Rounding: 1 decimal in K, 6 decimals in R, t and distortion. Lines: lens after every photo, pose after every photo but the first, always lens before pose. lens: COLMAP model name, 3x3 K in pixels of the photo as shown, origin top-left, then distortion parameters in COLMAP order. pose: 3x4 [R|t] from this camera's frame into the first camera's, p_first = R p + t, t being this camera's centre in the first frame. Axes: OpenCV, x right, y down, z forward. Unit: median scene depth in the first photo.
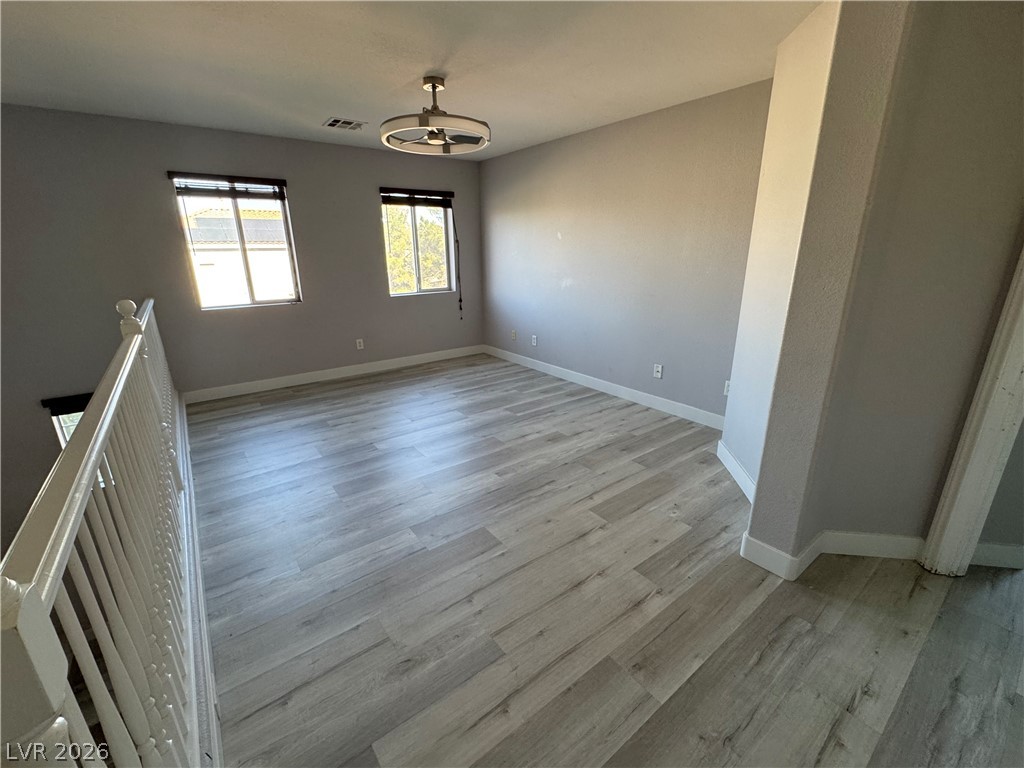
lens RADIAL K [[428.4, 0, 514.4], [0, 428.4, 383.4], [0, 0, 1]] dist [-0.002924, 0.000088]
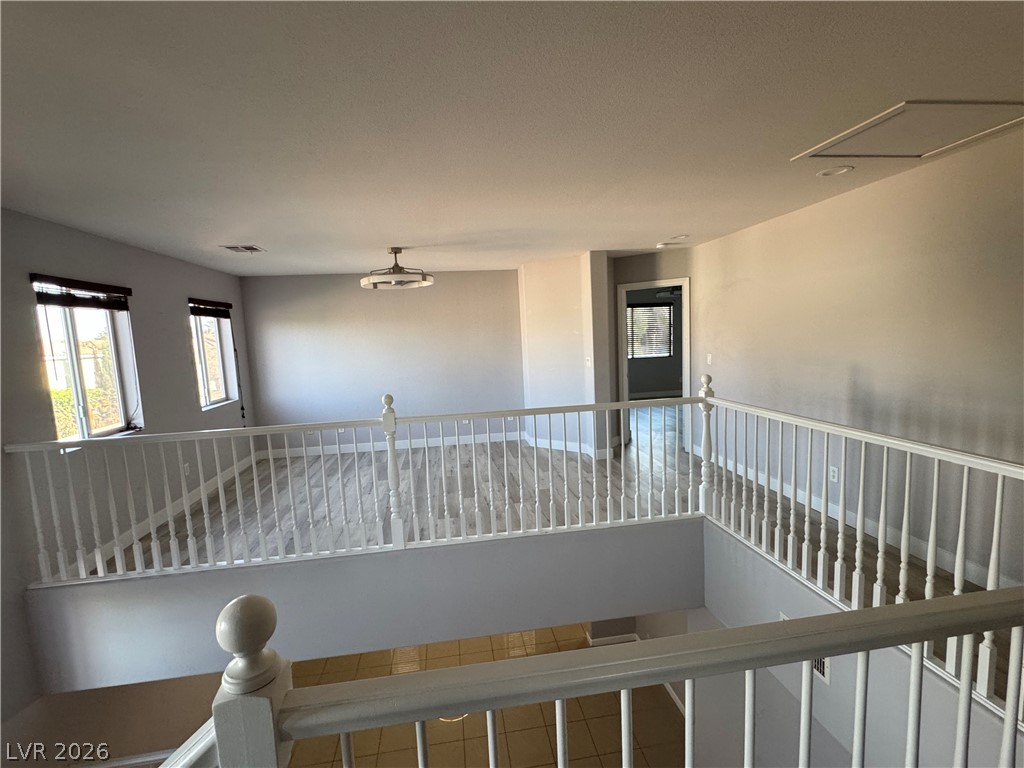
lens RADIAL K [[459.3, 0, 512.0], [0, 459.3, 387.4], [0, 0, 1]] dist [-0.006026, 0.001203]
pose [[0.481352, -0.108144, 0.869830, -0.866489], [0.295204, 0.954388, -0.044705, -0.015600], [-0.825321, 0.278296, 0.491321, -0.027438]]
